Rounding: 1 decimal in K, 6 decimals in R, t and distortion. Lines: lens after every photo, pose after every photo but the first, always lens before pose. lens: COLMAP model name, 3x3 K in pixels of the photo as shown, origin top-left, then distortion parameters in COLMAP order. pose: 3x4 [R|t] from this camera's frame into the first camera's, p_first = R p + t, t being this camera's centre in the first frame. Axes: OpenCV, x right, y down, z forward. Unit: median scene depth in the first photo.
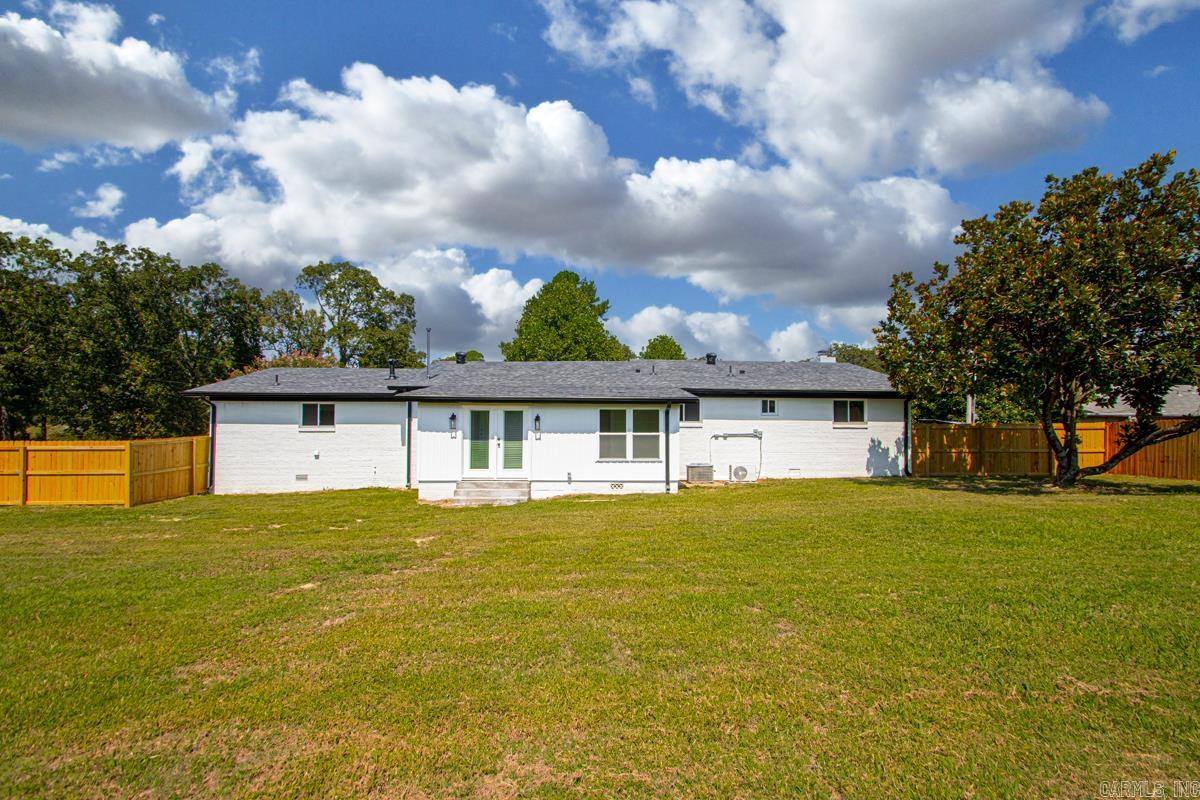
lens RADIAL K [[556.4, 0, 610.5], [0, 556.4, 398.8], [0, 0, 1]] dist [0.011015, -0.013497]
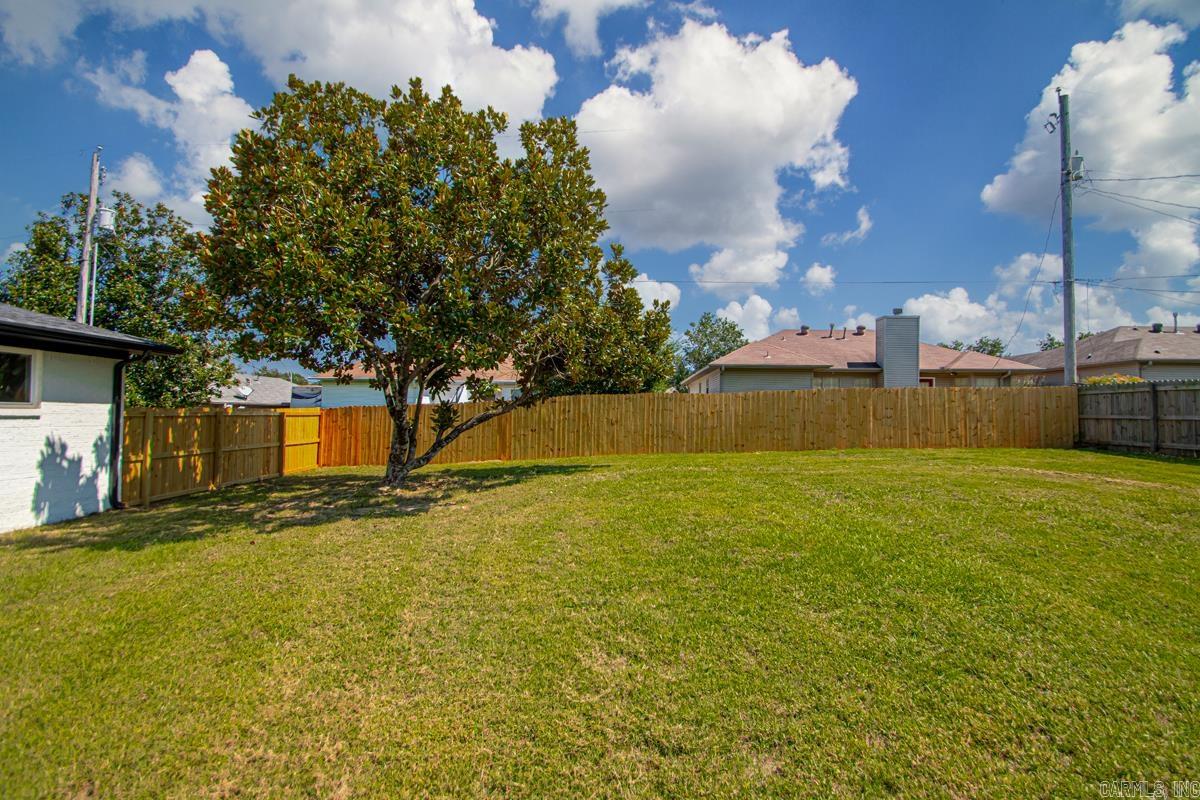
lens RADIAL K [[556.4, 0, 610.5], [0, 556.4, 398.8], [0, 0, 1]] dist [0.011015, -0.013497]
pose [[0.025836, 0.024870, 0.999357, 0.031523], [-0.037503, 0.999011, -0.023892, 0.032471], [-0.998962, -0.036862, 0.026743, 0.541334]]
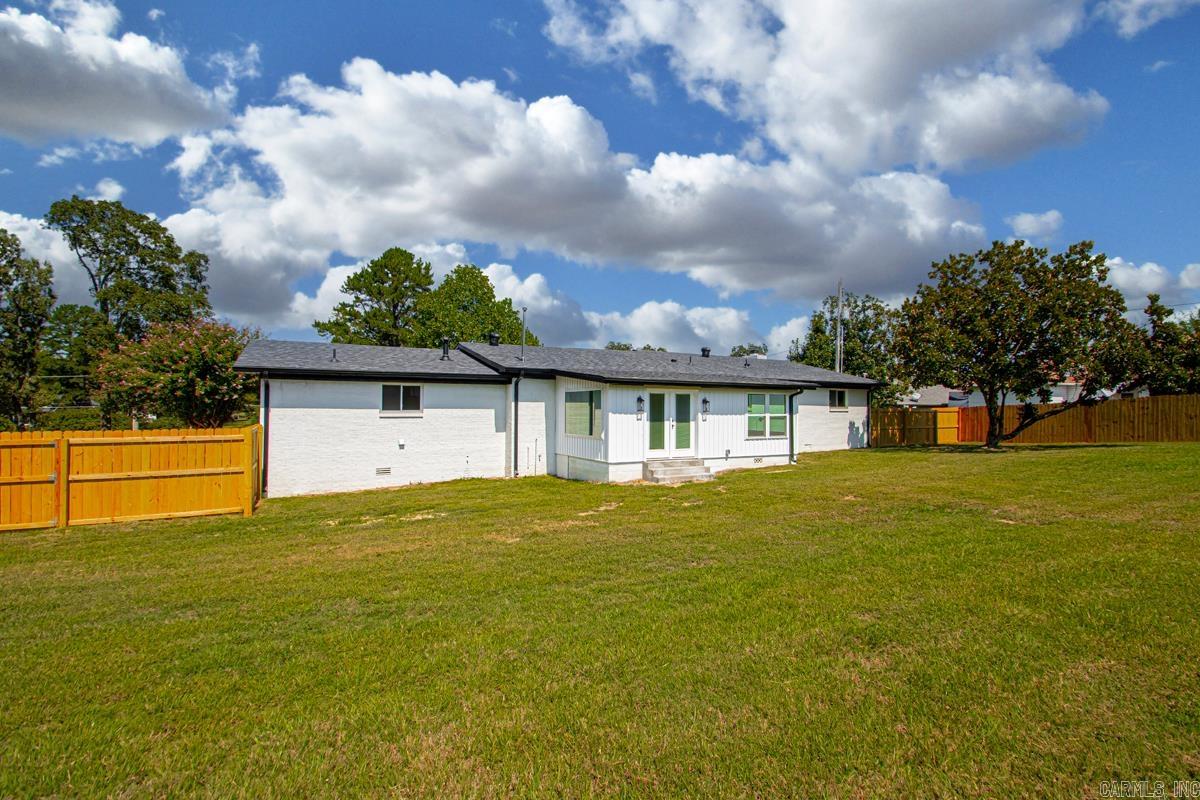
lens RADIAL K [[556.4, 0, 610.5], [0, 556.4, 398.8], [0, 0, 1]] dist [0.011015, -0.013497]
pose [[0.895326, 0.007709, 0.445344, -0.623118], [-0.013168, 0.999871, 0.009166, 0.018150], [-0.445216, -0.014071, 0.895312, 0.085448]]
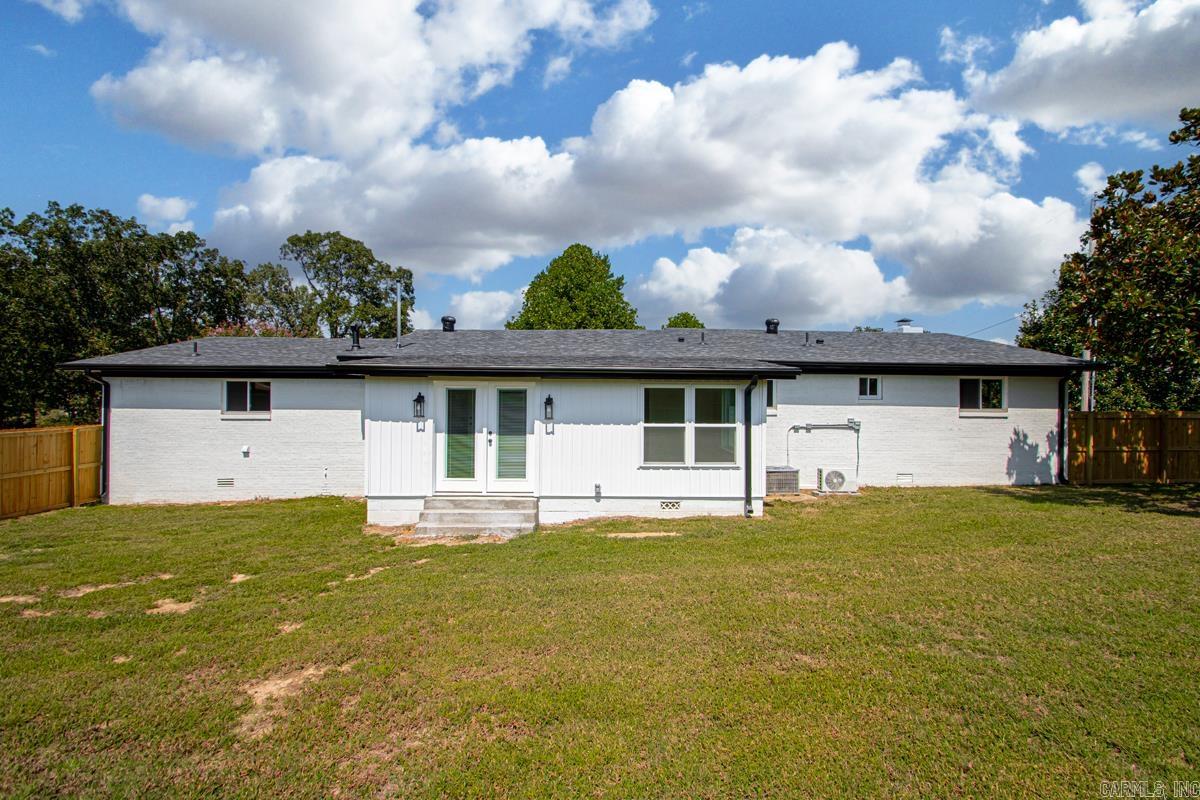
lens RADIAL K [[556.4, 0, 610.5], [0, 556.4, 398.8], [0, 0, 1]] dist [0.011015, -0.013497]
pose [[0.999880, 0.002807, -0.015203, -0.039309], [-0.002444, 0.999712, 0.023860, 0.013251], [0.015266, -0.023820, 0.999600, 0.279562]]
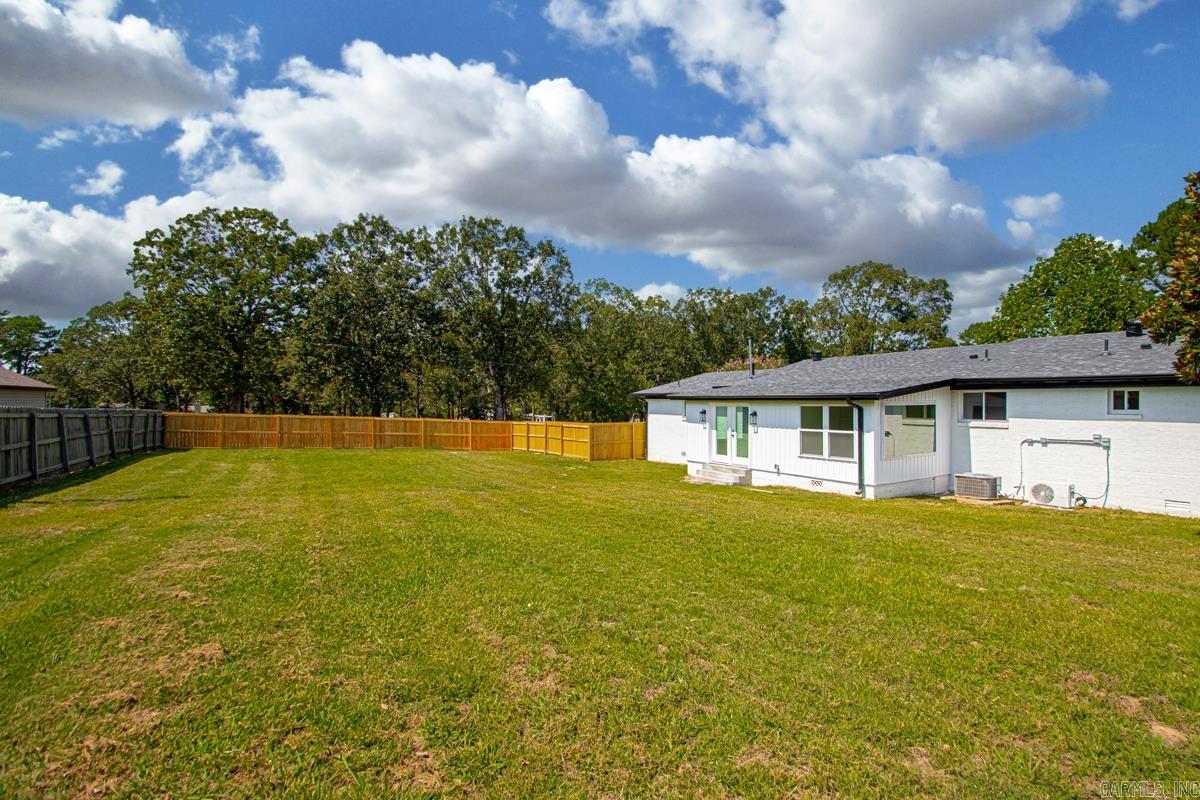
lens RADIAL K [[556.4, 0, 610.5], [0, 556.4, 398.8], [0, 0, 1]] dist [0.011015, -0.013497]
pose [[0.503417, -0.008693, -0.864000, 0.551785], [0.023236, 0.999724, 0.003480, -0.004604], [0.863731, -0.021828, 0.503480, 0.148038]]
